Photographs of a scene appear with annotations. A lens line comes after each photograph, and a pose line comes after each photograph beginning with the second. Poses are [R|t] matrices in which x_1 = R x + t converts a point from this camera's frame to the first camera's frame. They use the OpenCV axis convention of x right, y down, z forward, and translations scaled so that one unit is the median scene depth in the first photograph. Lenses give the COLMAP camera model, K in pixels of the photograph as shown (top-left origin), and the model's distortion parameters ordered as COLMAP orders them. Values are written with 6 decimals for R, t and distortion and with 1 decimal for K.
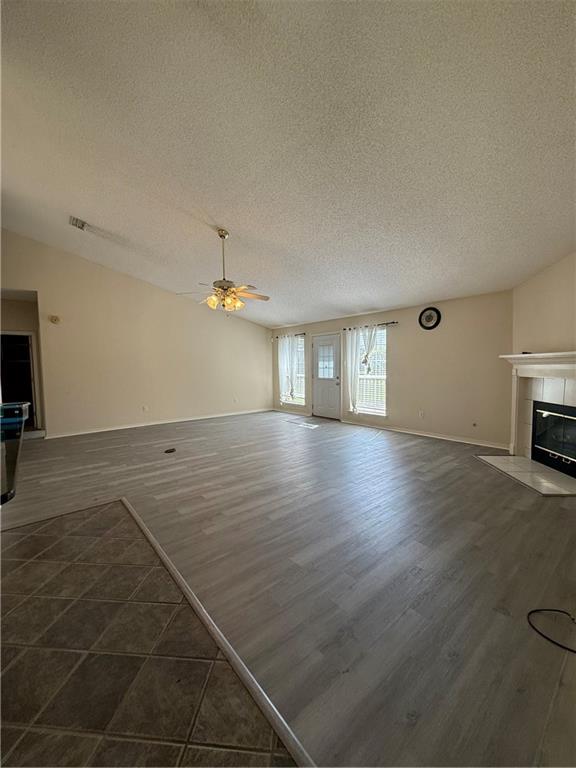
lens RADIAL K [[306.7, 0, 287.2], [0, 306.7, 383.6], [0, 0, 1]] dist [-0.000936, -0.000755]
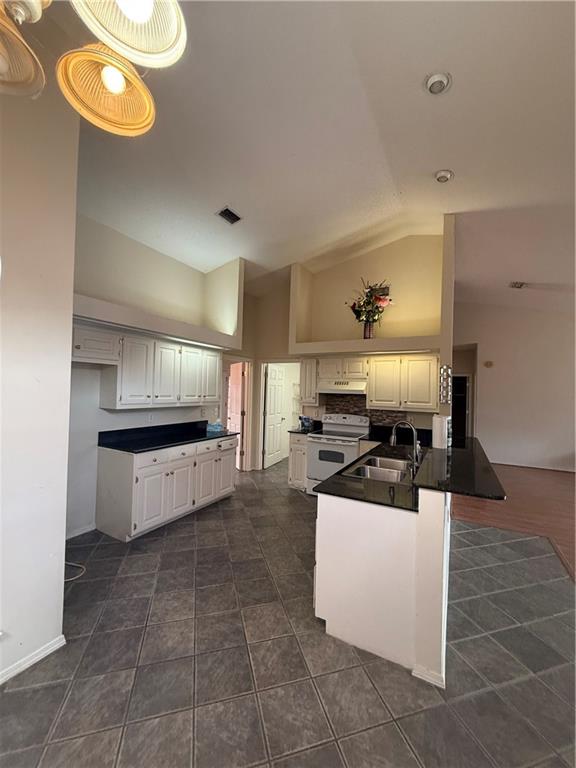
lens RADIAL K [[306.7, 0, 287.2], [0, 306.7, 383.3], [0, 0, 1]] dist [-0.000936, -0.000755]
pose [[0.366340, 0.006427, -0.930459, 0.088494], [-0.091321, 0.995397, -0.029079, -0.035948], [0.925989, 0.095624, 0.365241, -0.208293]]
